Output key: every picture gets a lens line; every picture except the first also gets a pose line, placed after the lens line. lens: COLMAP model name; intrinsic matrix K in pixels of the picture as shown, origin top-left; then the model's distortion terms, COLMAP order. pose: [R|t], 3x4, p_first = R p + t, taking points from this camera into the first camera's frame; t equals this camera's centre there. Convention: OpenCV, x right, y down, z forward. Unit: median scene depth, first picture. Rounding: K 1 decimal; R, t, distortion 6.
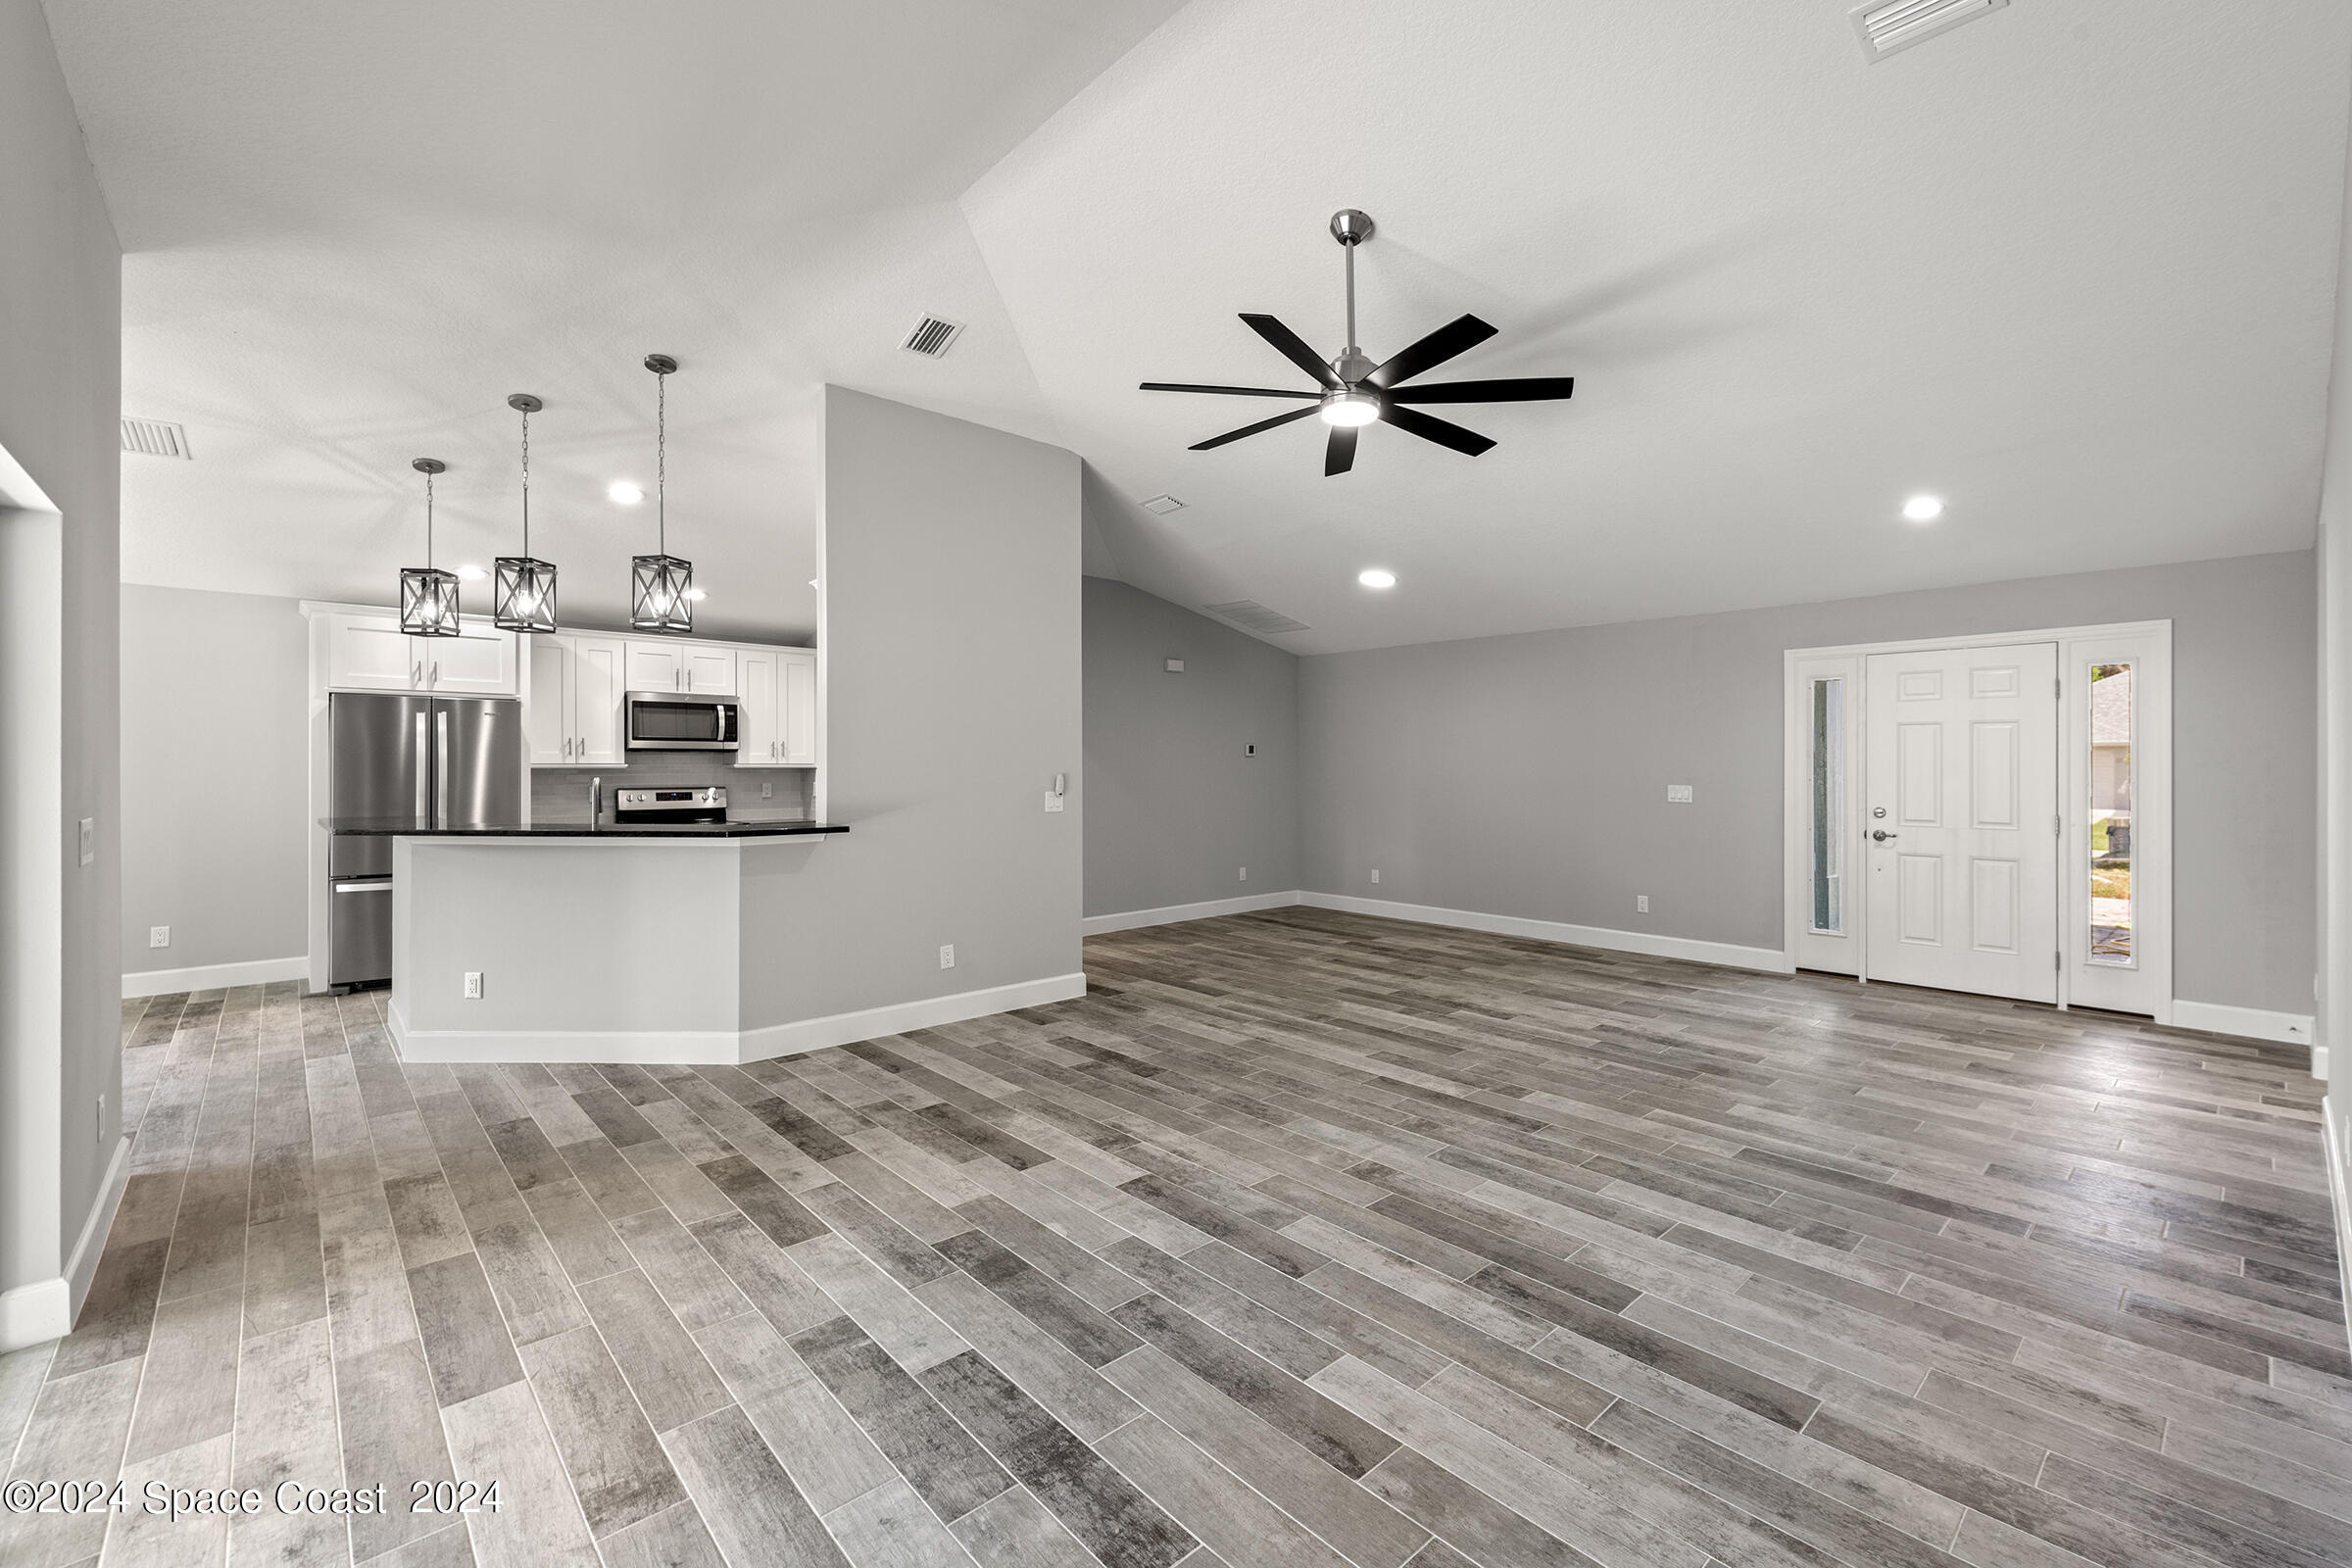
lens RADIAL K [[1018.1, 0, 1193.9], [0, 1018.1, 757.2], [0, 0, 1]] dist [0.010401, -0.000436]
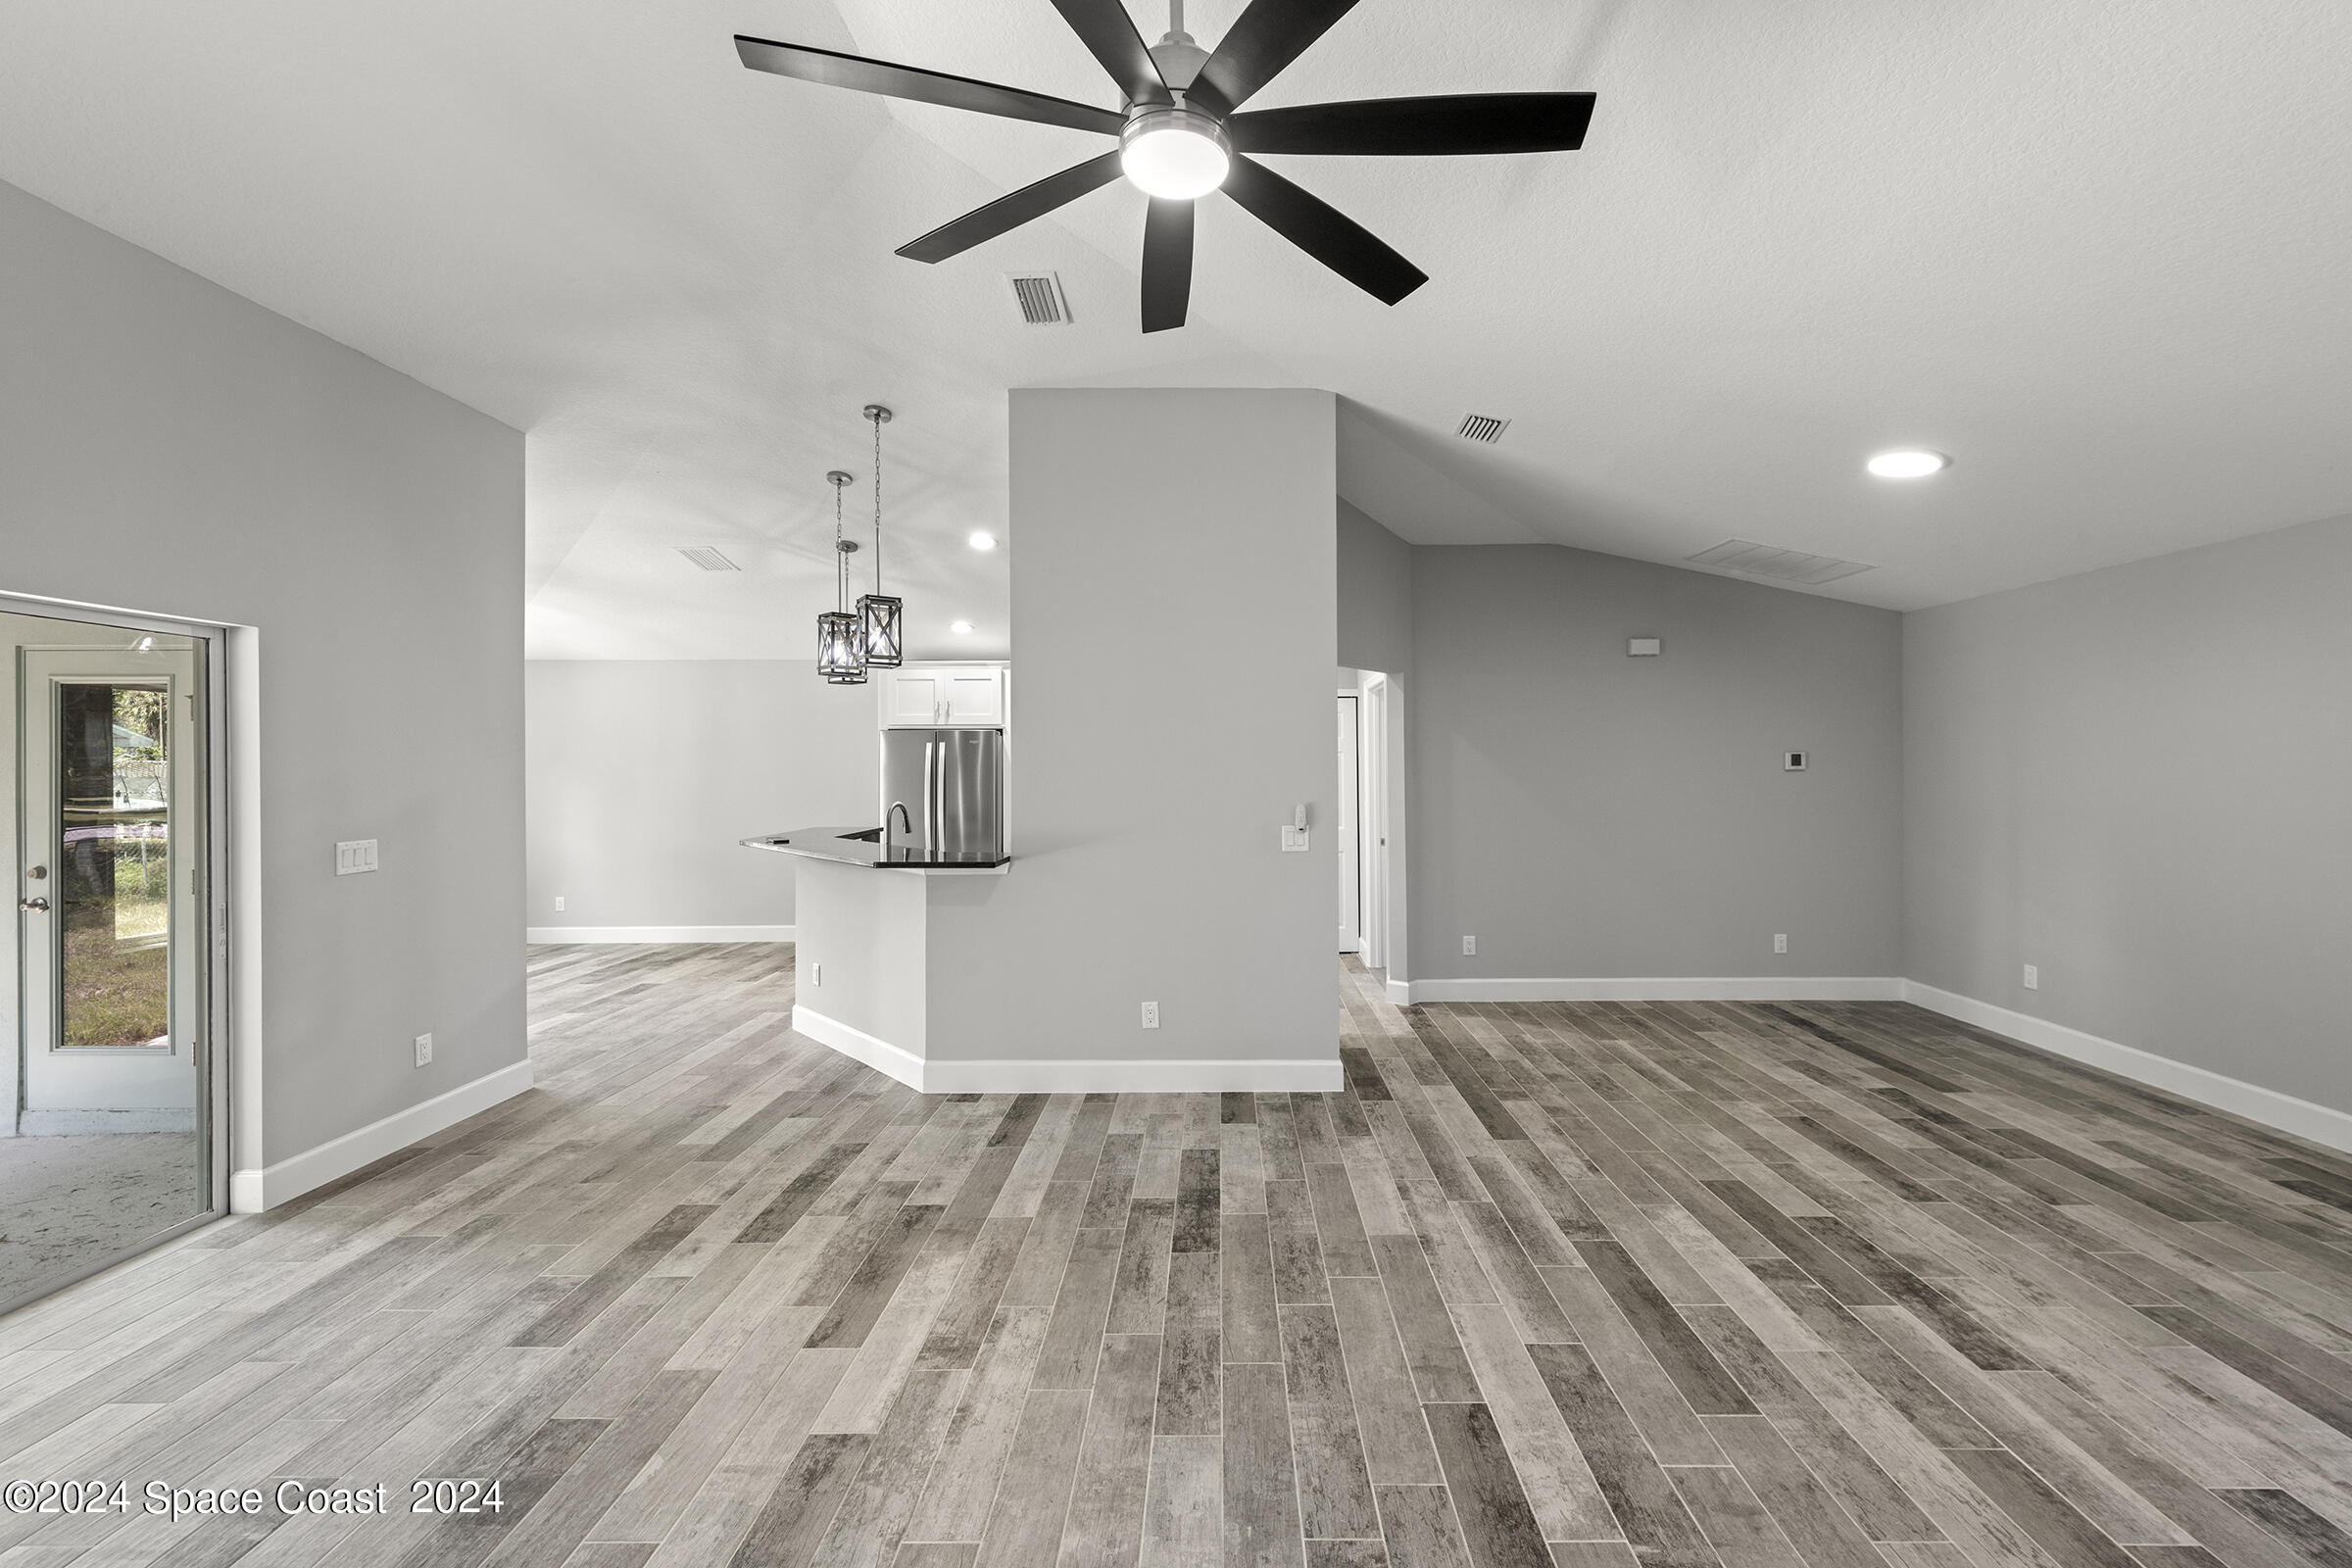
lens RADIAL K [[959.7, 0, 1176.1], [0, 959.7, 766.7], [0, 0, 1]] dist [0.005559, -0.001628]
pose [[0.721830, -0.005240, -0.692050, 0.440561], [0.011726, 0.999920, 0.004659, -0.023770], [0.691971, -0.011478, 0.721834, 0.563464]]
